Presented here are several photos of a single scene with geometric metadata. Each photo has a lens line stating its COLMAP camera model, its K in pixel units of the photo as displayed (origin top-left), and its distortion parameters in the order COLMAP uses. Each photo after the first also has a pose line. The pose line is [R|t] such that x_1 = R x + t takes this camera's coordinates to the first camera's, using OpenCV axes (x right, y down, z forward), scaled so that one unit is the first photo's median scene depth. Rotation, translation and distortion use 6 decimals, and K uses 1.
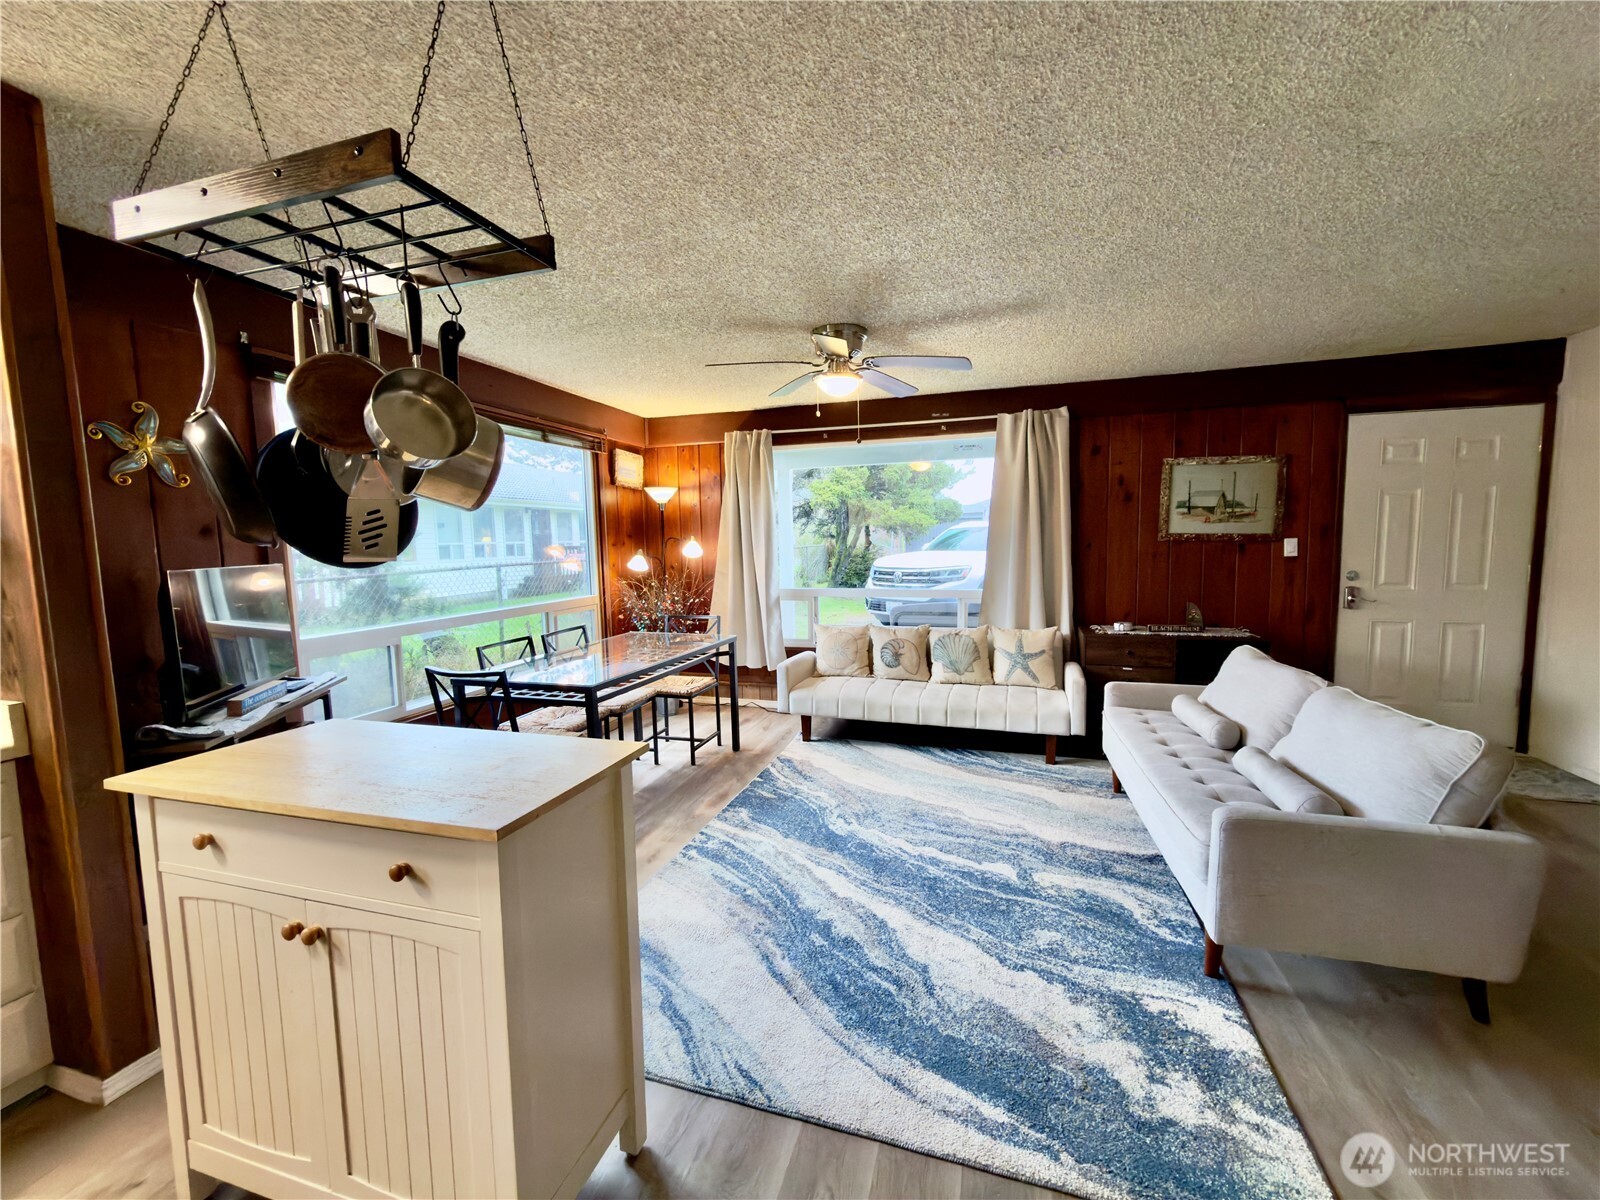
lens RADIAL K [[636.5, 0, 801.9], [0, 636.5, 598.9], [0, 0, 1]] dist [-0.001147, 0.000003]
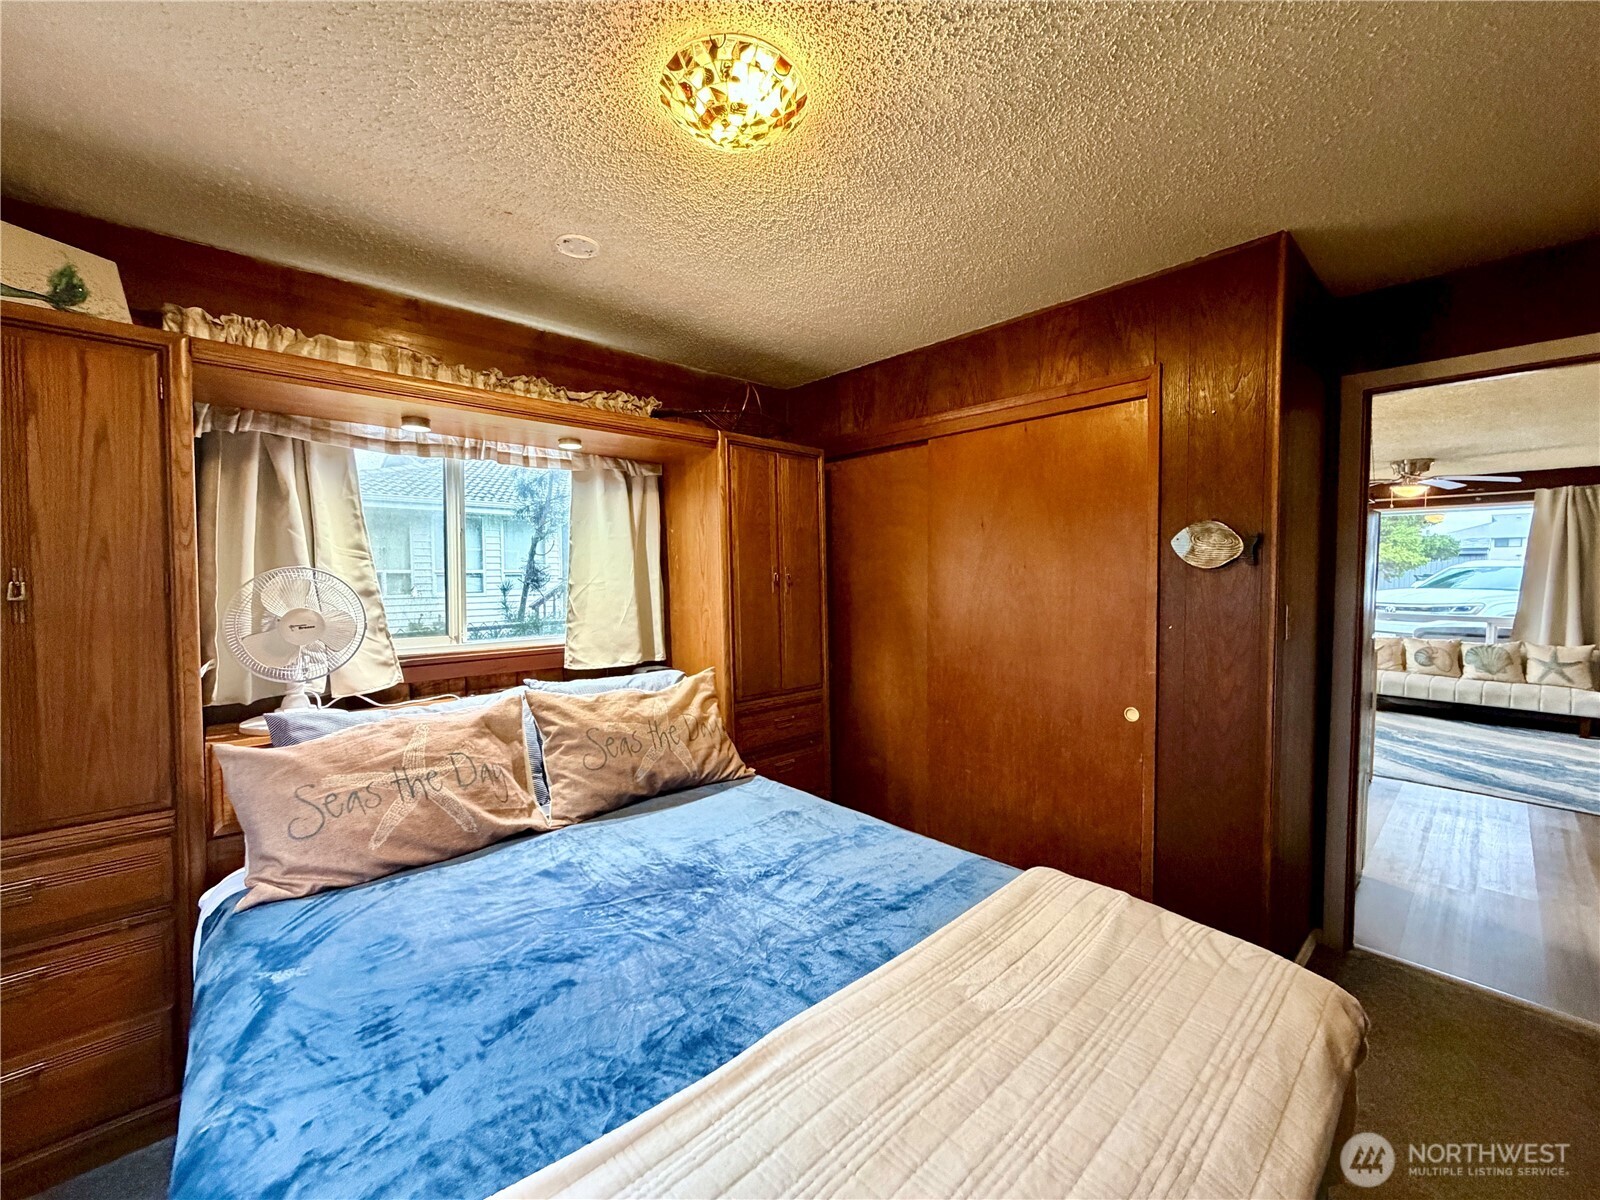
lens RADIAL K [[636.5, 0, 795.8], [0, 636.5, 600.3], [0, 0, 1]] dist [-0.001147, 0.000003]
pose [[0.858672, 0.039264, -0.511019, -0.419863], [-0.062623, 0.997628, -0.028574, 0.104051], [0.508685, 0.056537, 0.859094, -1.162831]]
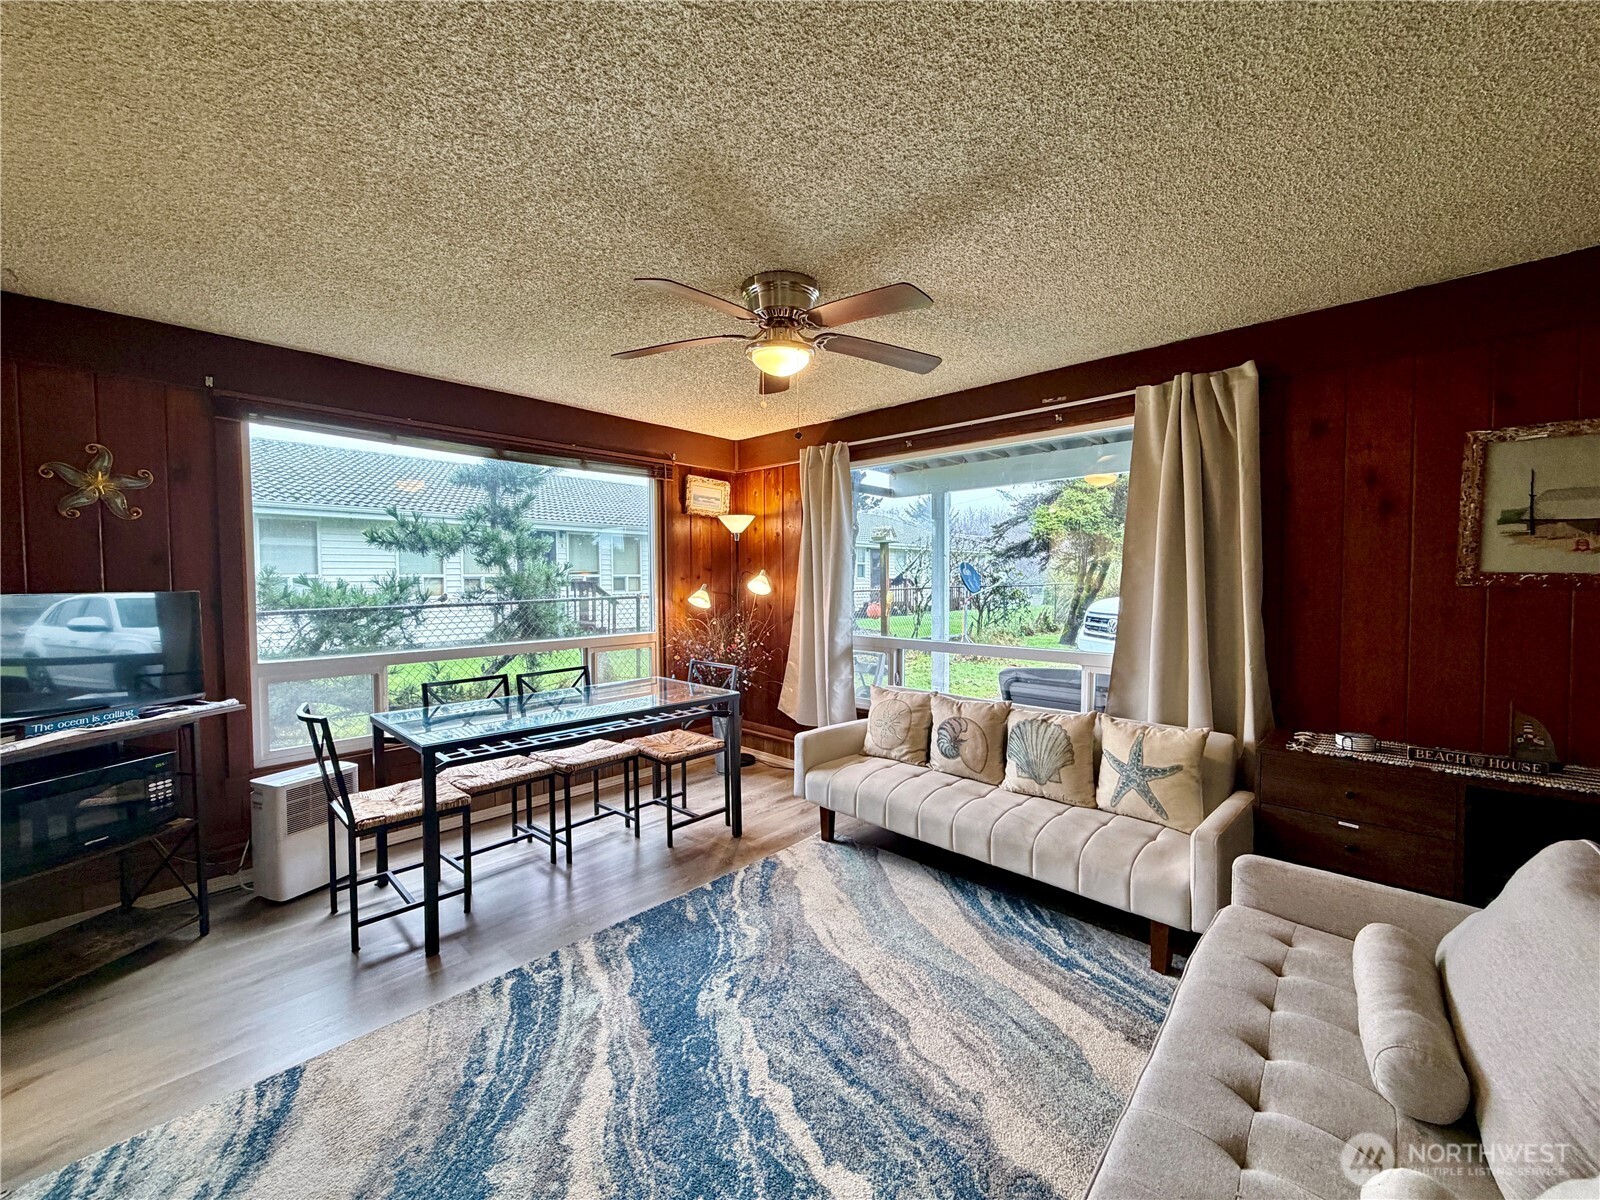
lens RADIAL K [[636.5, 0, 796.7], [0, 636.5, 599.2], [0, 0, 1]] dist [-0.001147, 0.000003]
pose [[0.899092, 0.029350, -0.436775, 0.343305], [-0.053226, 0.997677, -0.042524, -0.033575], [0.434512, 0.061481, 0.898565, 0.328670]]
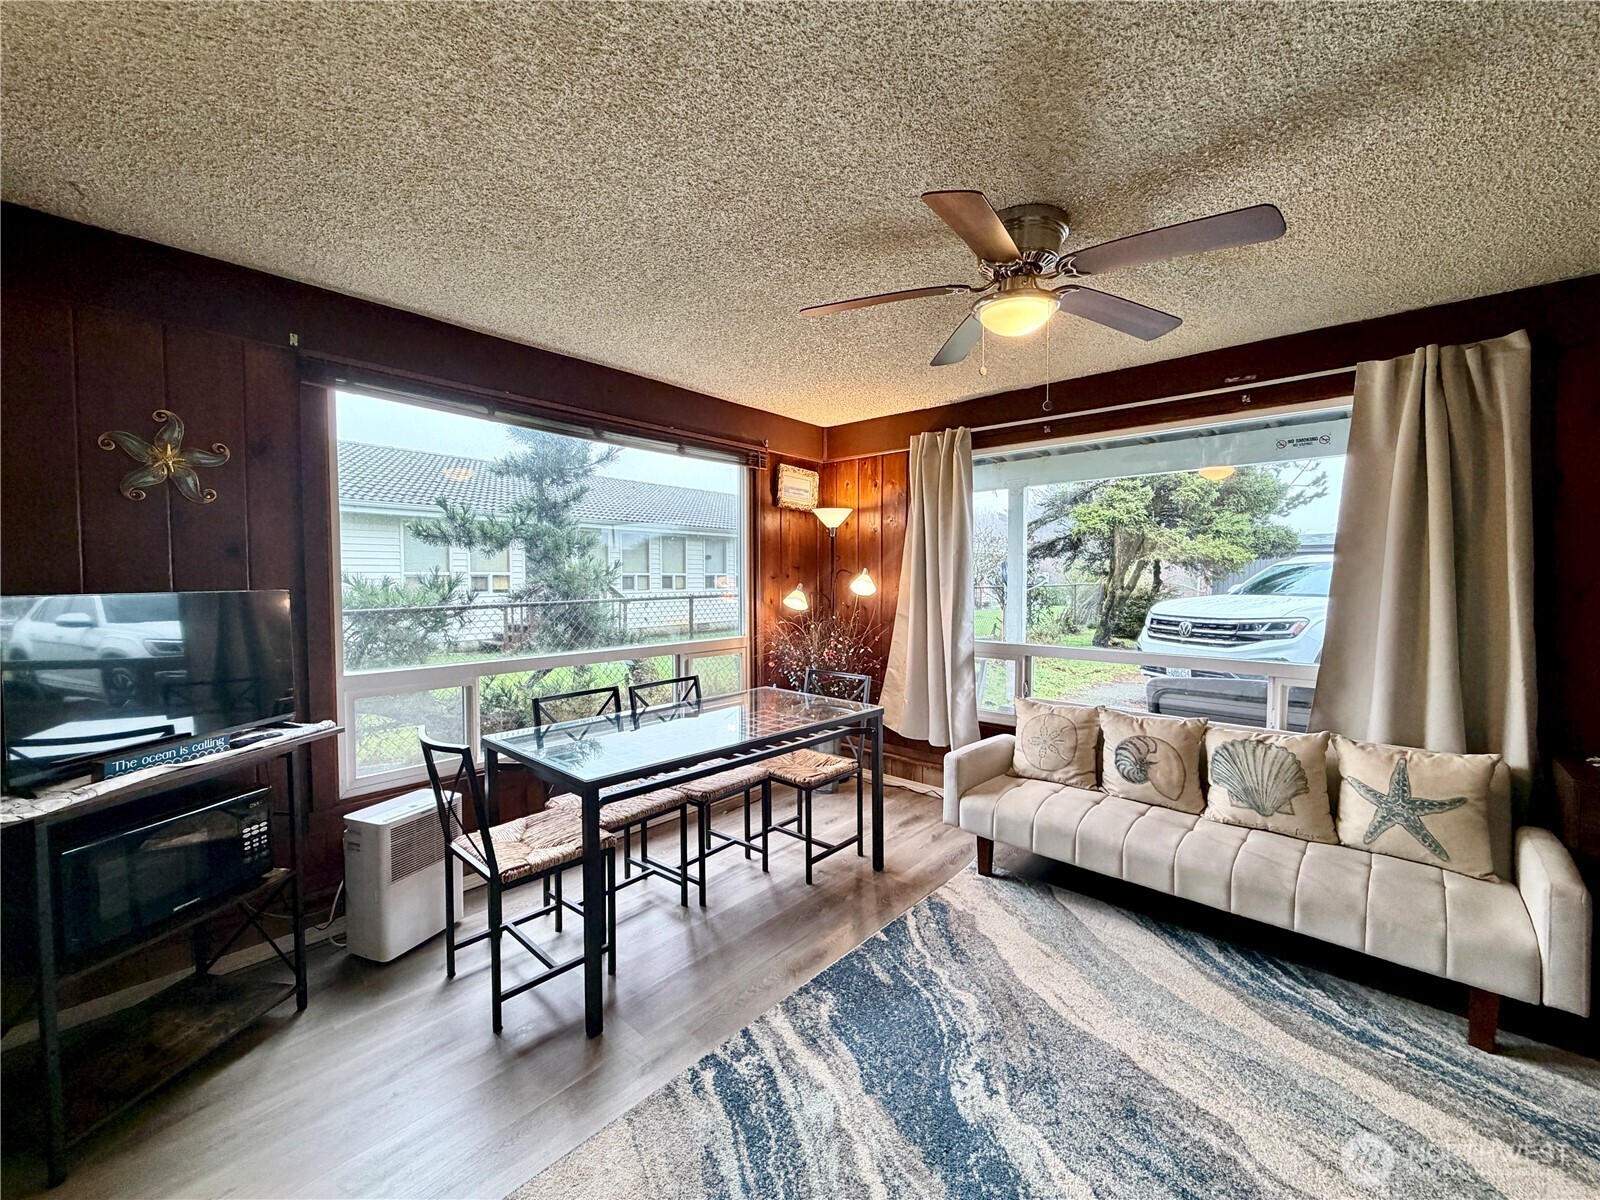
lens RADIAL K [[636.5, 0, 796.7], [0, 636.5, 599.1], [0, 0, 1]] dist [-0.001147, 0.000003]
pose [[0.909367, 0.033252, -0.414664, 0.110102], [-0.055912, 0.997525, -0.042624, -0.030194], [0.412221, 0.061946, 0.908976, 0.335534]]
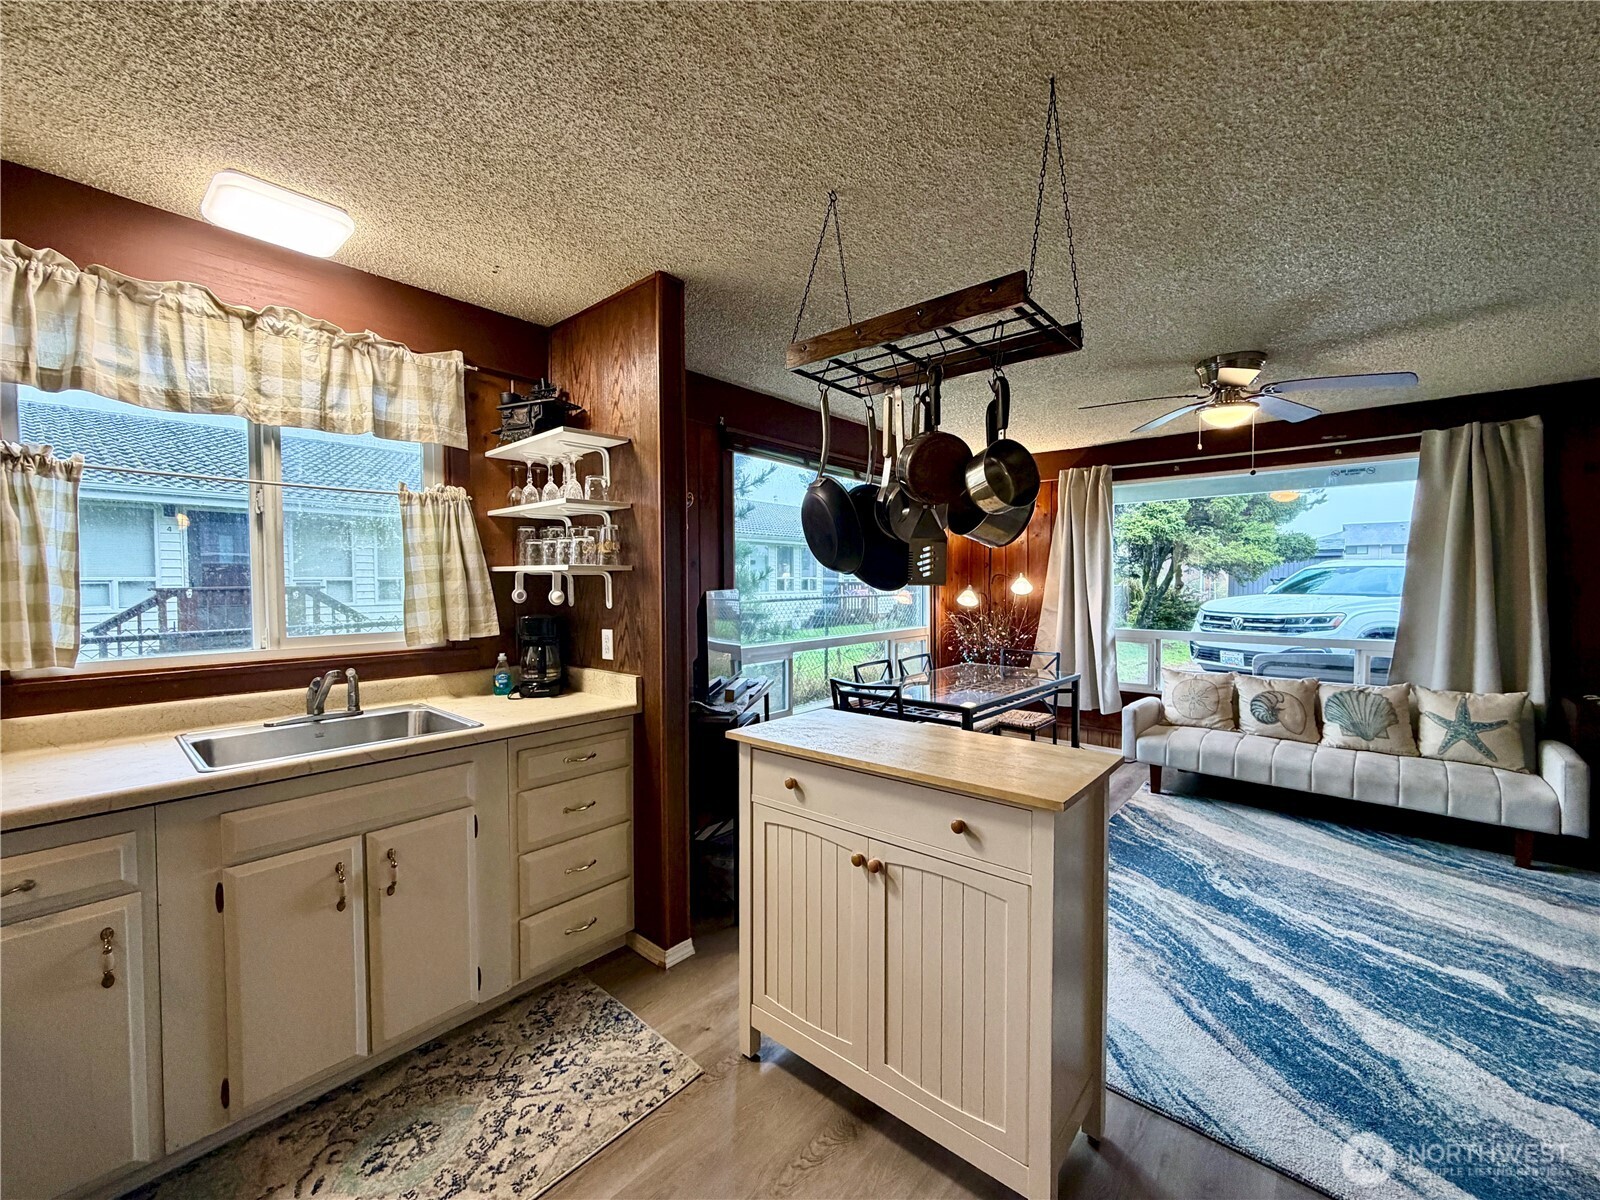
lens RADIAL K [[636.5, 0, 796.7], [0, 636.5, 598.8], [0, 0, 1]] dist [-0.001147, 0.000003]
pose [[0.914519, 0.027044, -0.403637, -0.121372], [-0.051339, 0.997454, -0.049490, 0.014675], [0.401271, 0.065982, 0.913580, -0.094818]]
